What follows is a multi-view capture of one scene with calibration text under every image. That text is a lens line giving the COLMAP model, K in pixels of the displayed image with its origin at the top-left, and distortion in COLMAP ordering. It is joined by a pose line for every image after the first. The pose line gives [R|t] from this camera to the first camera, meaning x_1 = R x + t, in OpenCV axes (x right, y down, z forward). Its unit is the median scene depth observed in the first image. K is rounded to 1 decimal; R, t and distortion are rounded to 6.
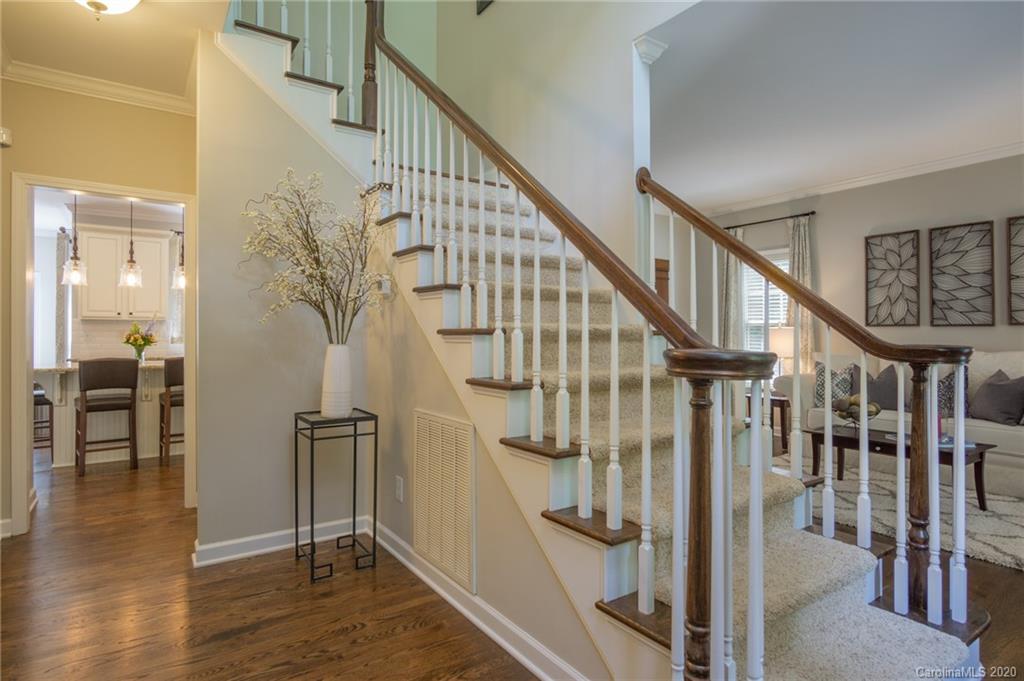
lens RADIAL K [[548.4, 0, 503.8], [0, 548.4, 336.0], [0, 0, 1]] dist [0.002797, 0.001951]
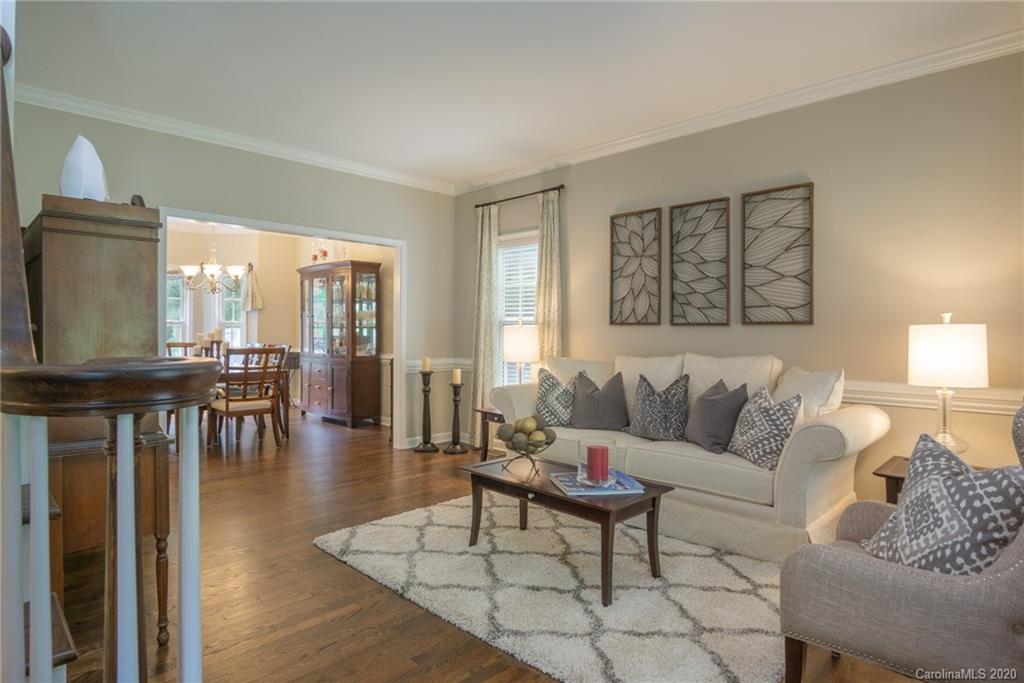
lens RADIAL K [[548.4, 0, 514.0], [0, 548.4, 339.8], [0, 0, 1]] dist [0.002797, 0.001951]
pose [[0.984196, 0.004713, 0.177022, 0.393199], [-0.006504, 0.999933, 0.009538, -0.002064], [-0.176965, -0.010539, 0.984161, 0.227498]]
